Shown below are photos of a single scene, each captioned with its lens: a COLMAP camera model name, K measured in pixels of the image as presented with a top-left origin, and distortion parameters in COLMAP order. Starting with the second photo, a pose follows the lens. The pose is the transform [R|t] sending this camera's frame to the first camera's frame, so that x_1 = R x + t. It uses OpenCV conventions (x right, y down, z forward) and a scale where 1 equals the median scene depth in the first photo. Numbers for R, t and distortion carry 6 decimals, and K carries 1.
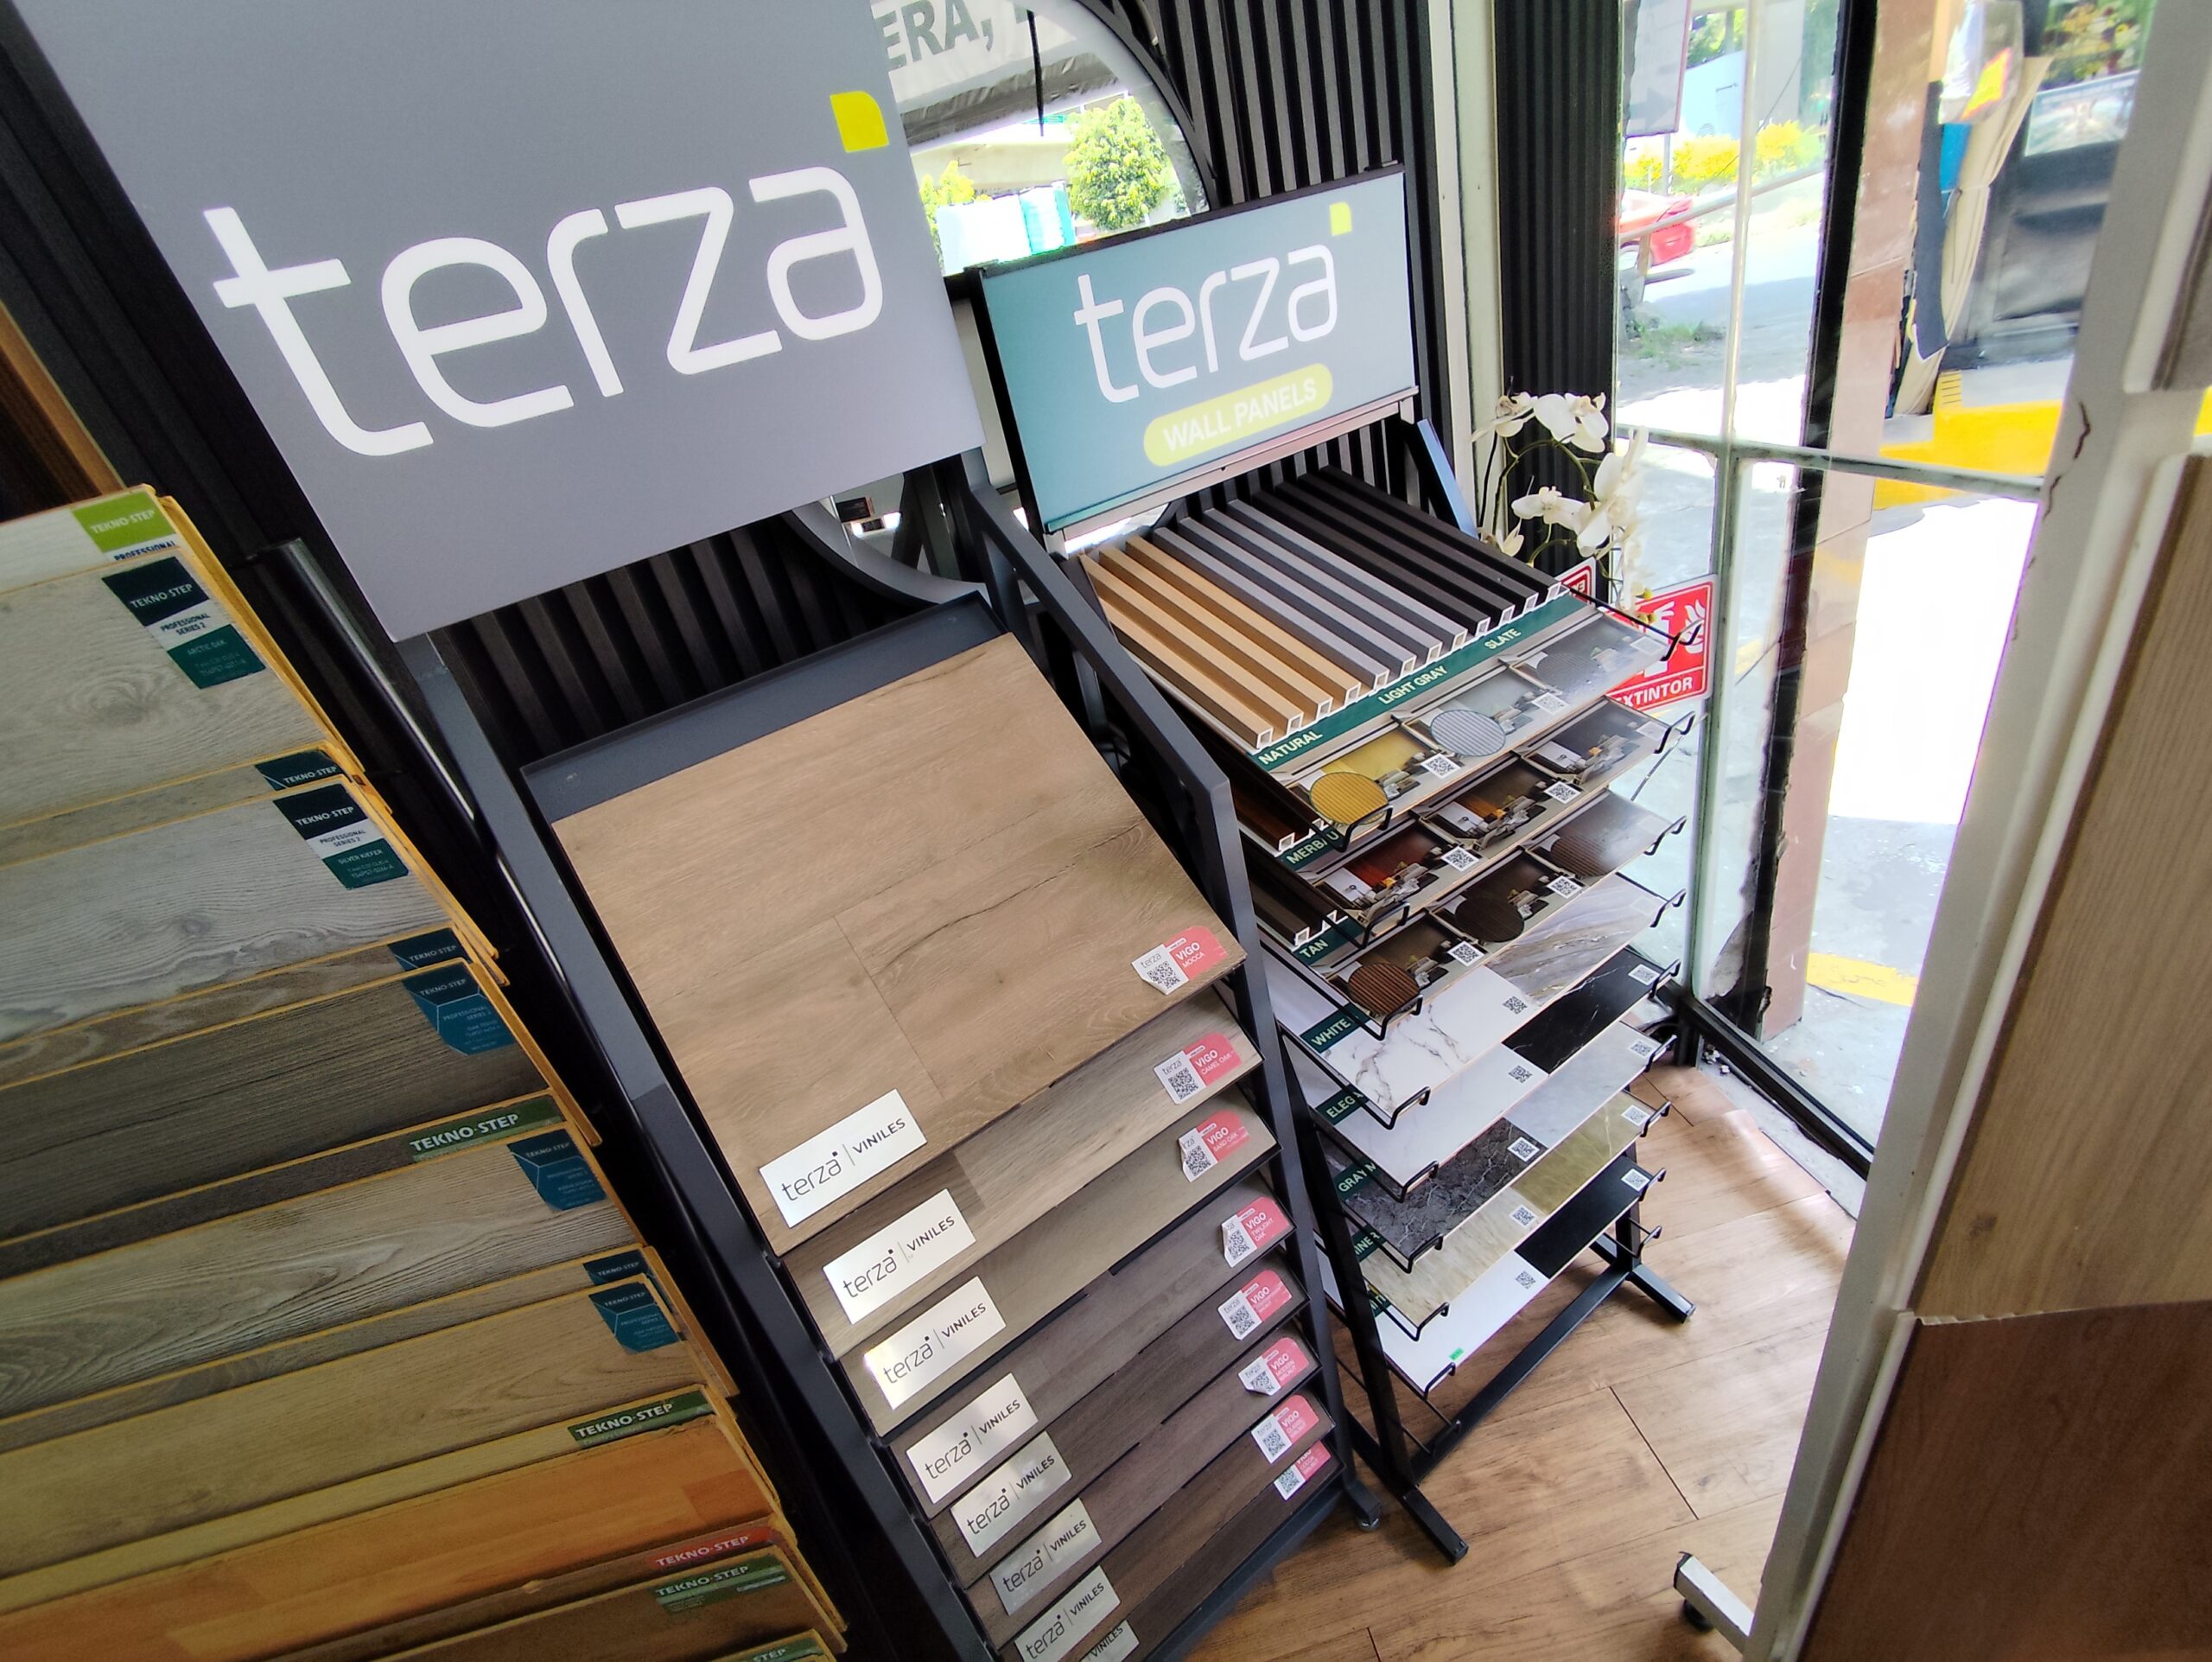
lens RADIAL K [[1020.0, 0, 1098.1], [0, 1020.0, 836.0], [0, 0, 1]] dist [-0.011170, 0.012075]
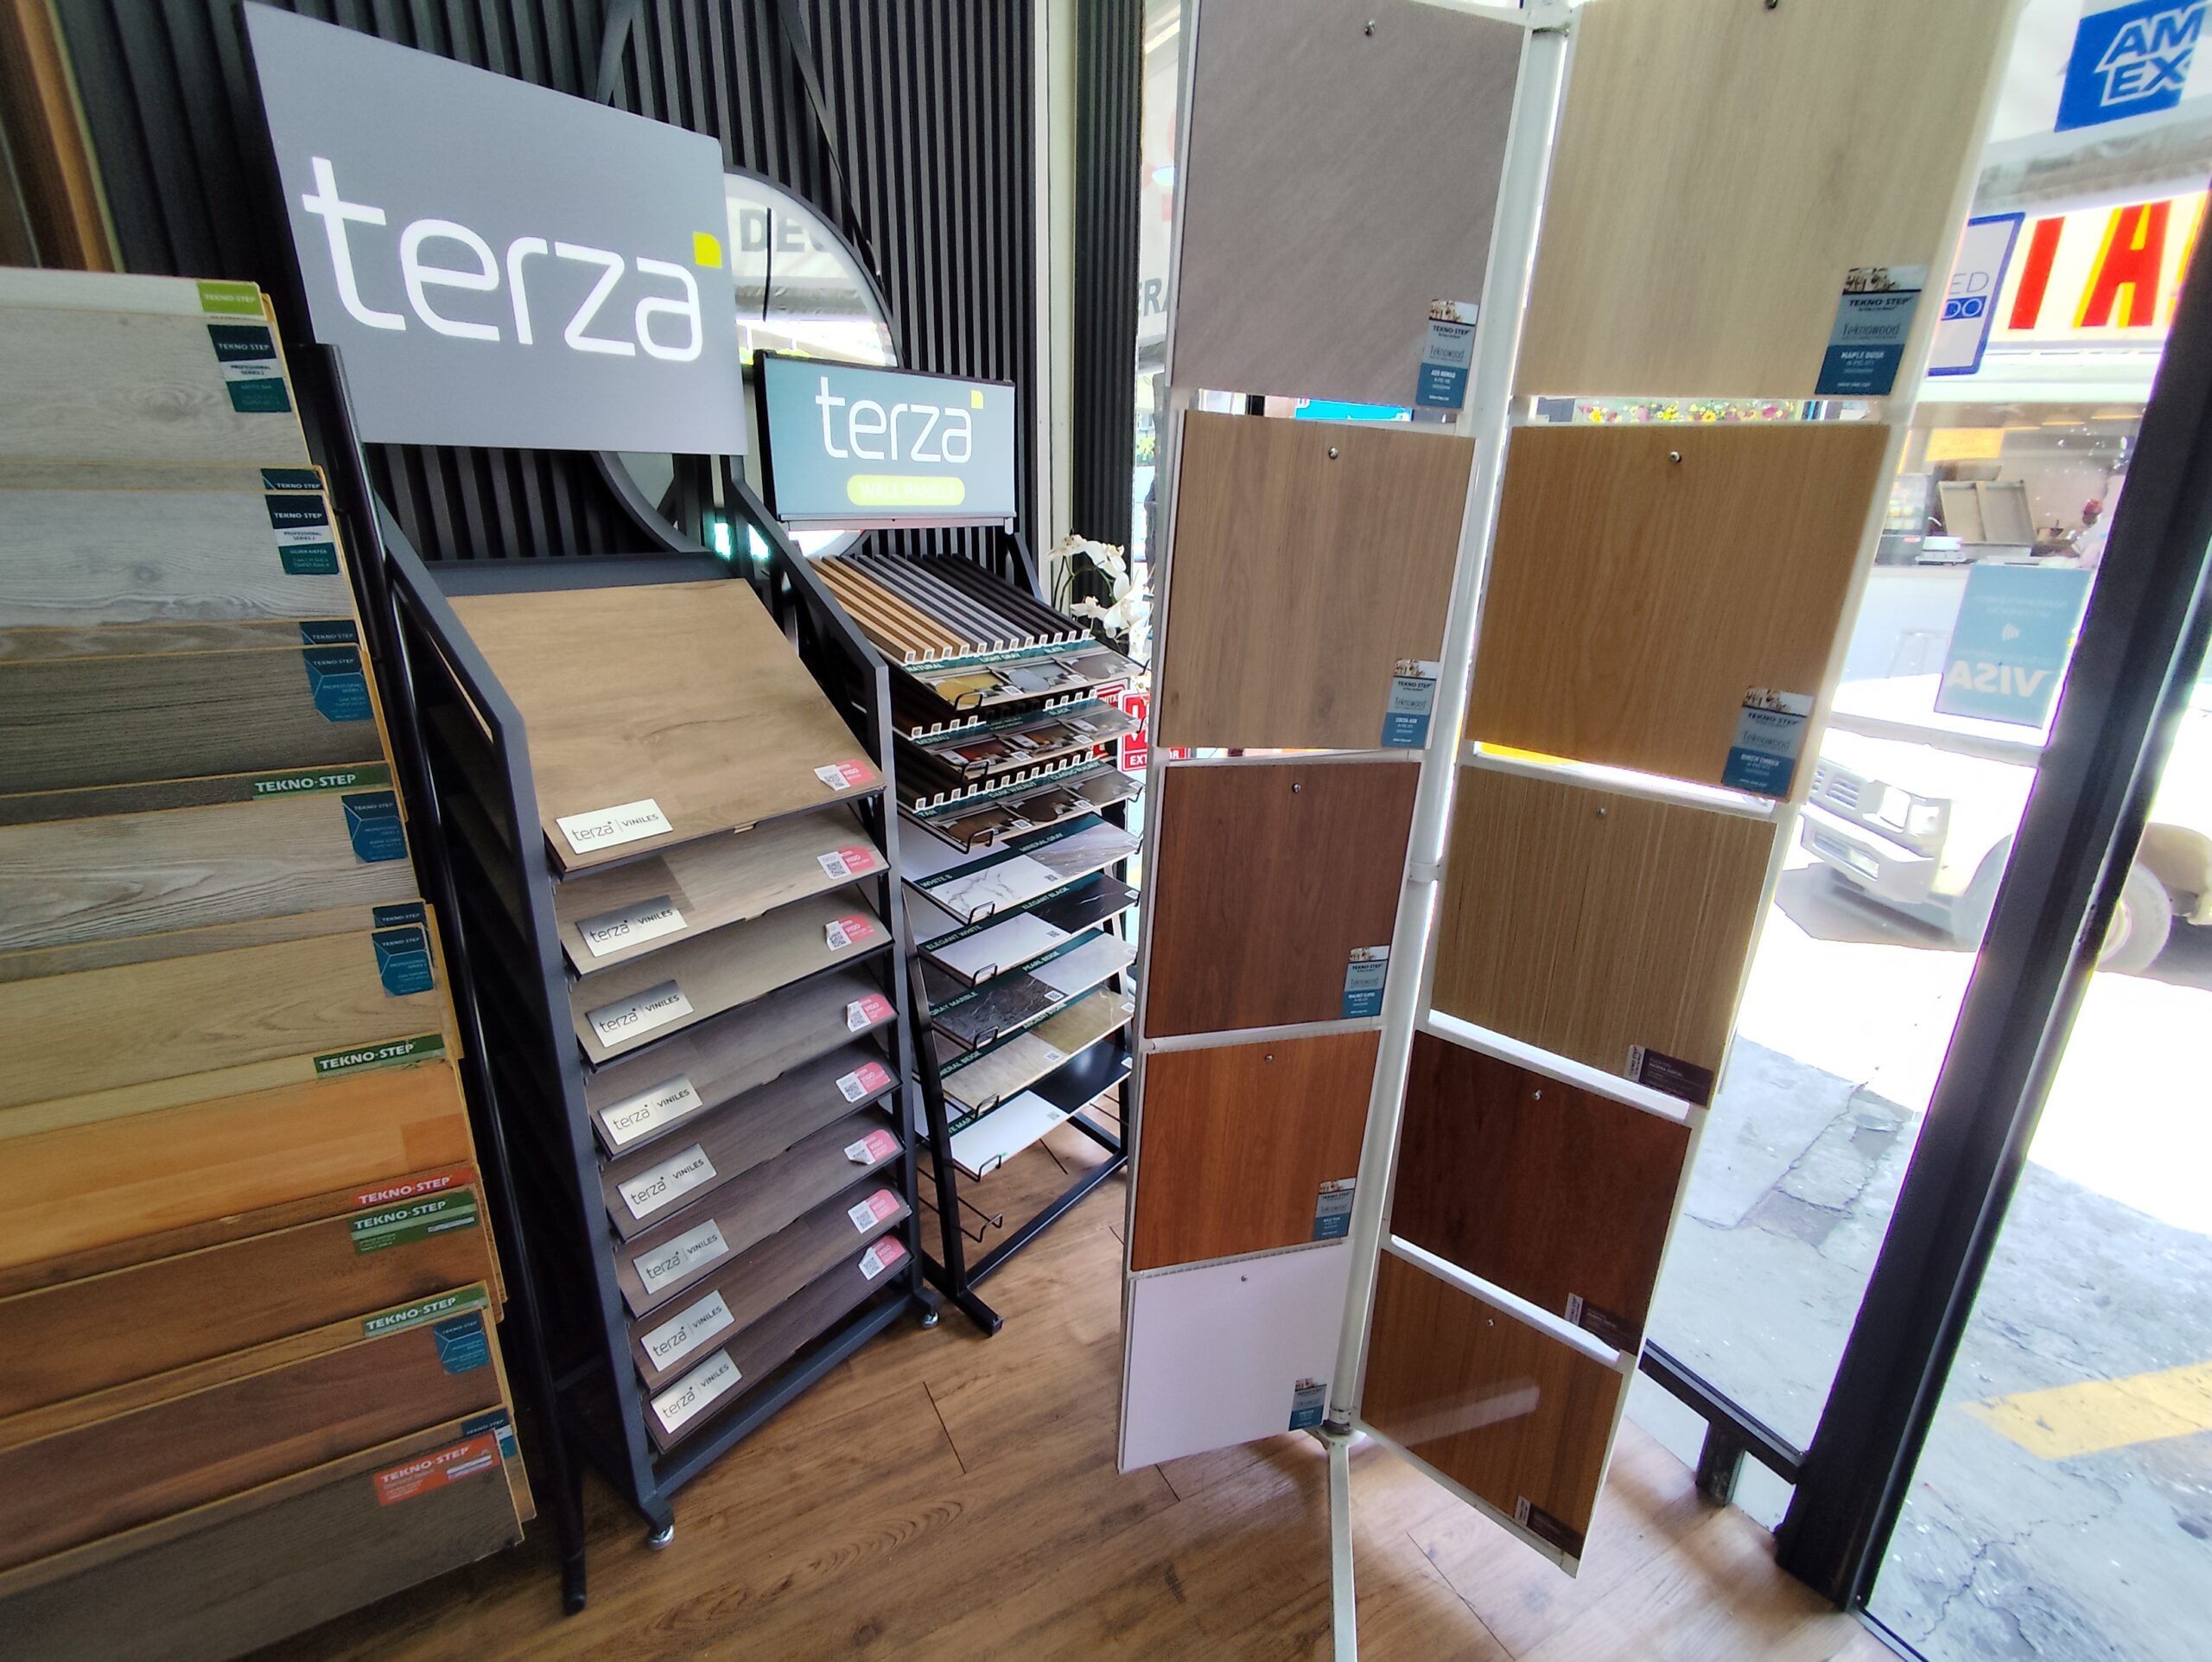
lens RADIAL K [[1020.0, 0, 1098.1], [0, 1020.0, 836.0], [0, 0, 1]] dist [-0.011170, 0.012075]
pose [[0.923890, 0.122311, 0.362584, -0.114166], [-0.039826, 0.973129, -0.226788, 0.542744], [-0.380580, 0.195087, 0.903936, -0.530066]]
